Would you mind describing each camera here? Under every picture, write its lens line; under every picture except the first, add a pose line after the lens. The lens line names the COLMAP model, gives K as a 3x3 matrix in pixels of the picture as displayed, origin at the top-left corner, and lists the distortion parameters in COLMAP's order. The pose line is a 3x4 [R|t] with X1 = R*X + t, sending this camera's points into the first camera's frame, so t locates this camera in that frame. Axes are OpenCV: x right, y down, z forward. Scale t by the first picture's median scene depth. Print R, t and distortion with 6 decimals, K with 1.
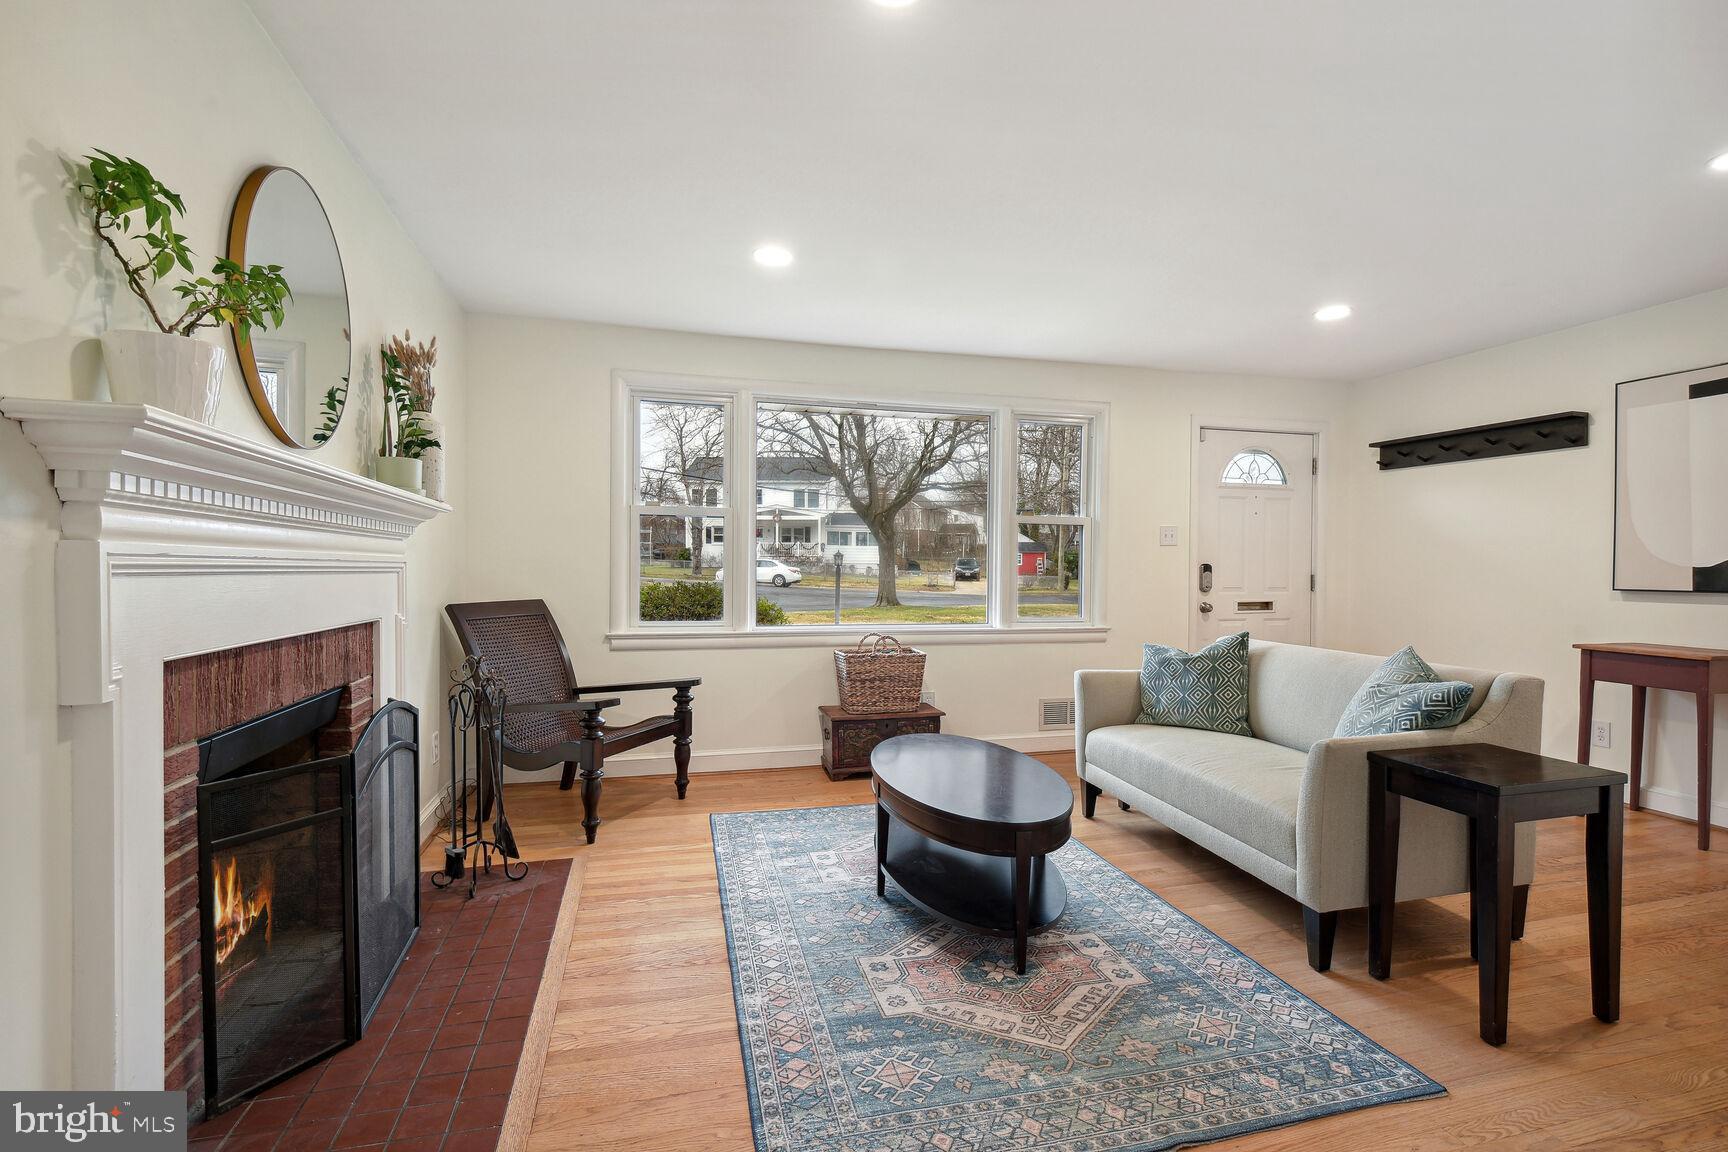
lens RADIAL K [[827.1, 0, 864.0], [0, 827.1, 576.0], [0, 0, 1]] dist [0.001418, -0.000172]
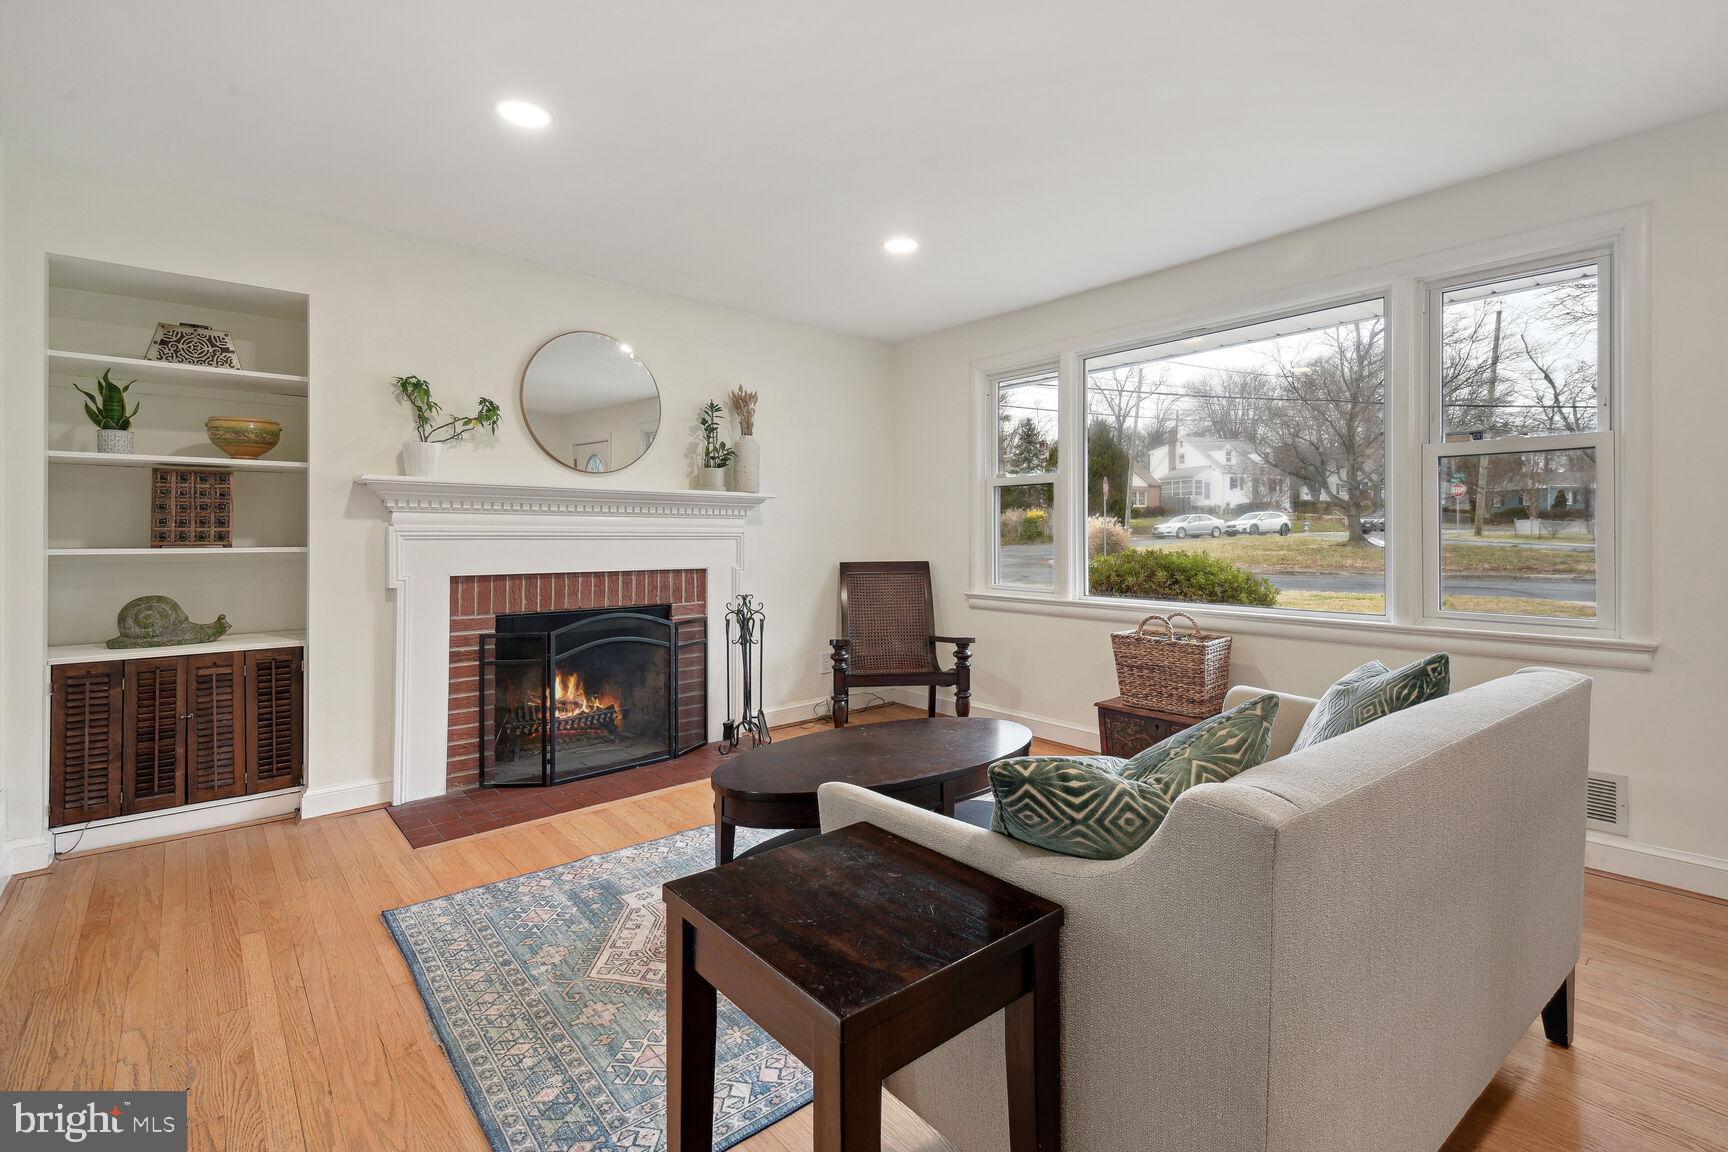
lens RADIAL K [[793.5, 0, 865.7], [0, 793.5, 525.2], [0, 0, 1]] dist [0.002665, -0.000035]
pose [[0.420683, -0.018762, -0.907013, 0.620979], [-0.004185, 0.999735, -0.022621, 0.001319], [0.907198, 0.013312, 0.420494, 0.405547]]
